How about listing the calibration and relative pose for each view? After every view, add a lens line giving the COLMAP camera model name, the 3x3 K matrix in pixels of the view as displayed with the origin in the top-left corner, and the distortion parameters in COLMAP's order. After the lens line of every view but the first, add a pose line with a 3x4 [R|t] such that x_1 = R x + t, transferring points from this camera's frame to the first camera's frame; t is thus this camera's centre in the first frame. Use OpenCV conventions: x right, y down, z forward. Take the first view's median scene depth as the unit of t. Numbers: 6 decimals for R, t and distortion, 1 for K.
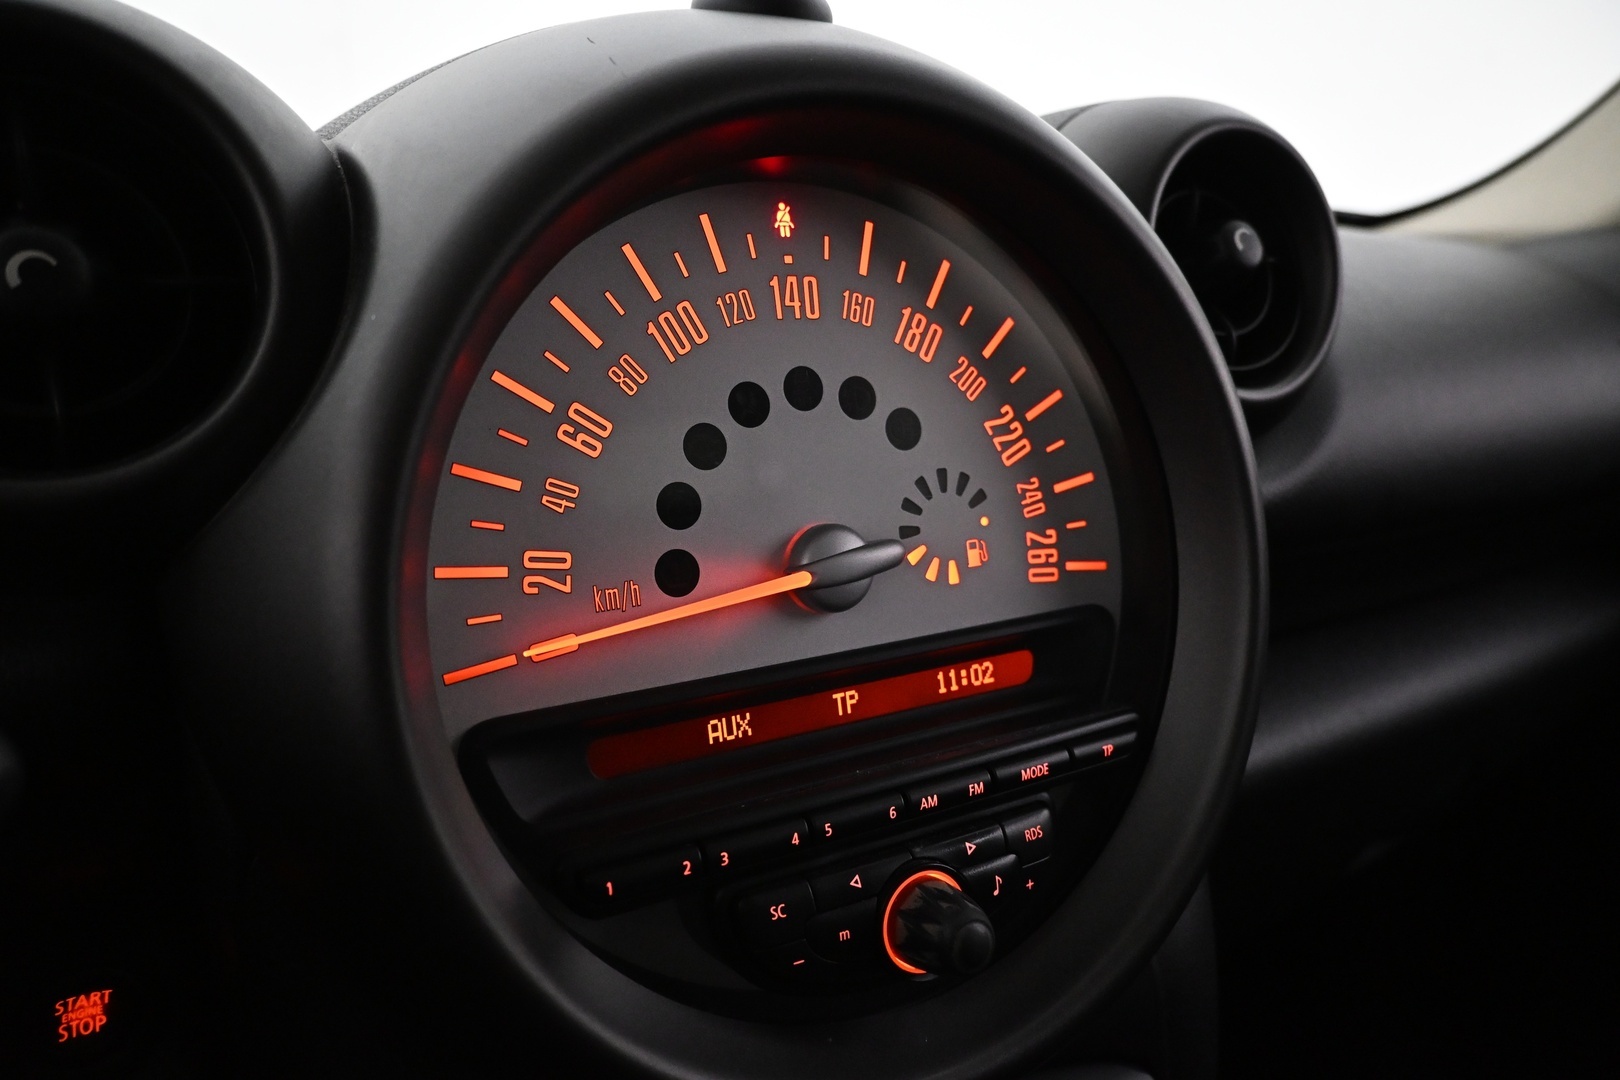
lens RADIAL K [[1079.9, 0, 811.3], [0, 1079.9, 552.8], [0, 0, 1]] dist [-0.007970, -0.002701]
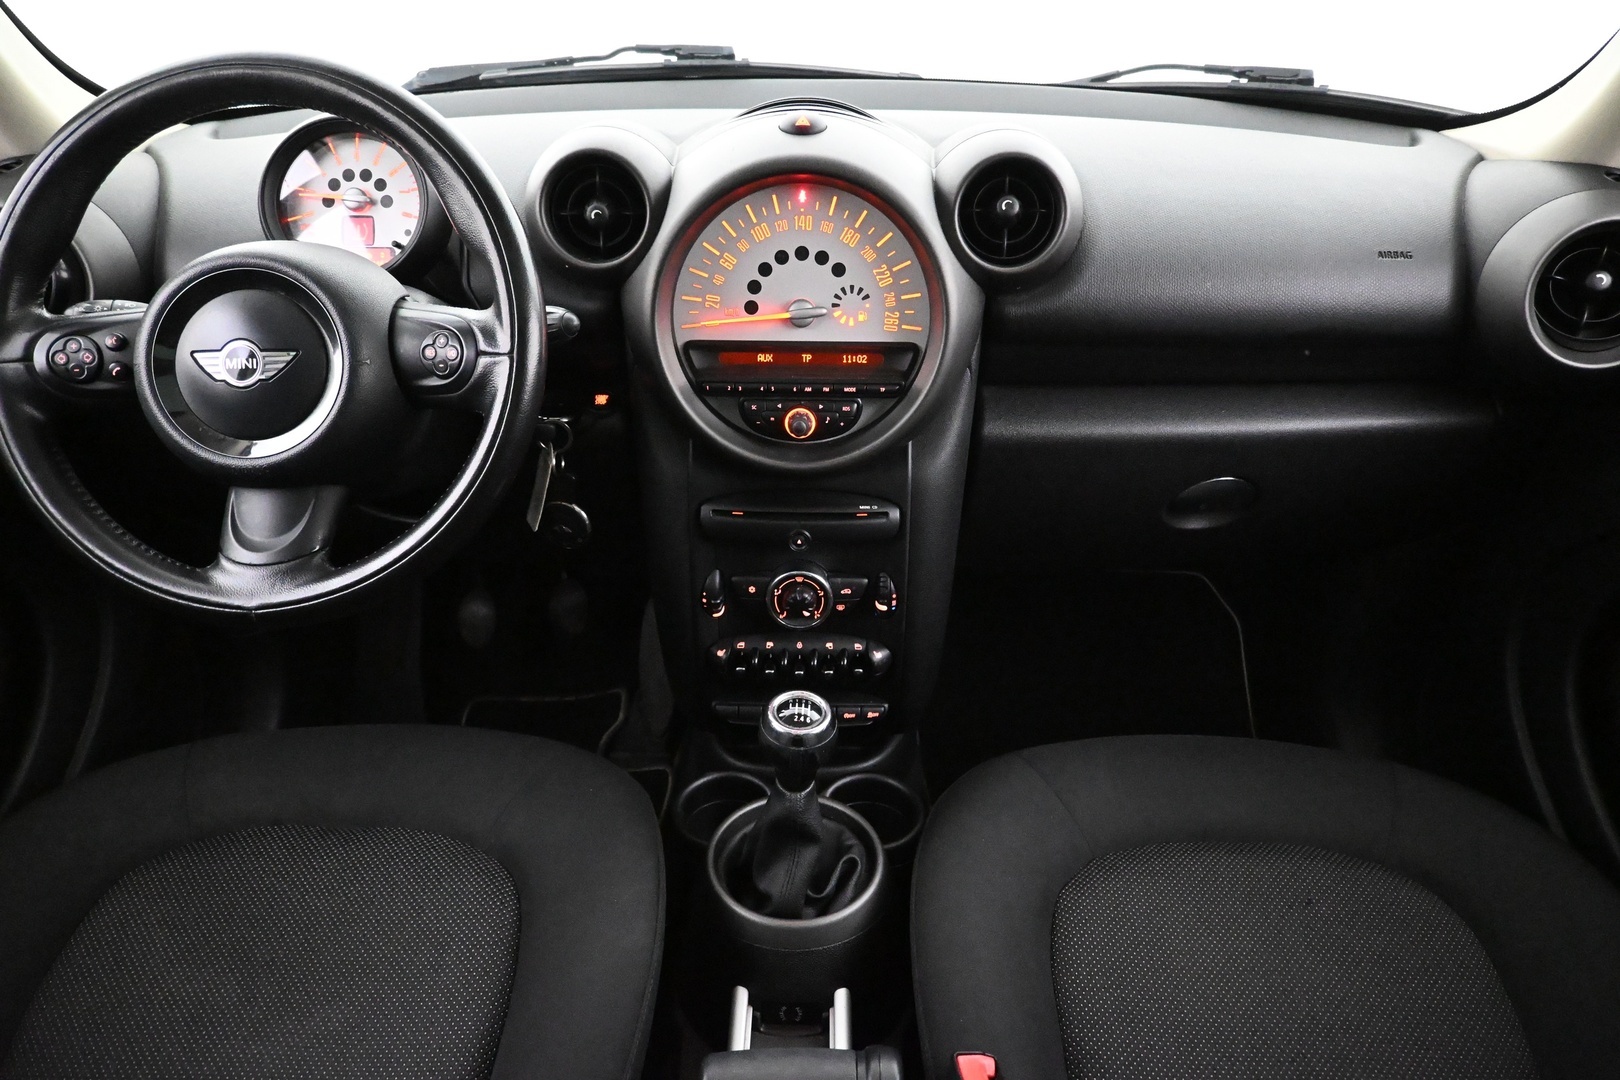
lens RADIAL K [[1079.9, 0, 811.3], [0, 1079.9, 552.8], [0, 0, 1]] dist [-0.007970, -0.002701]
pose [[0.889827, 0.250888, -0.381135, 1.399668], [-0.135878, 0.943073, 0.303562, -0.283158], [0.435598, -0.218329, 0.873262, -1.863340]]
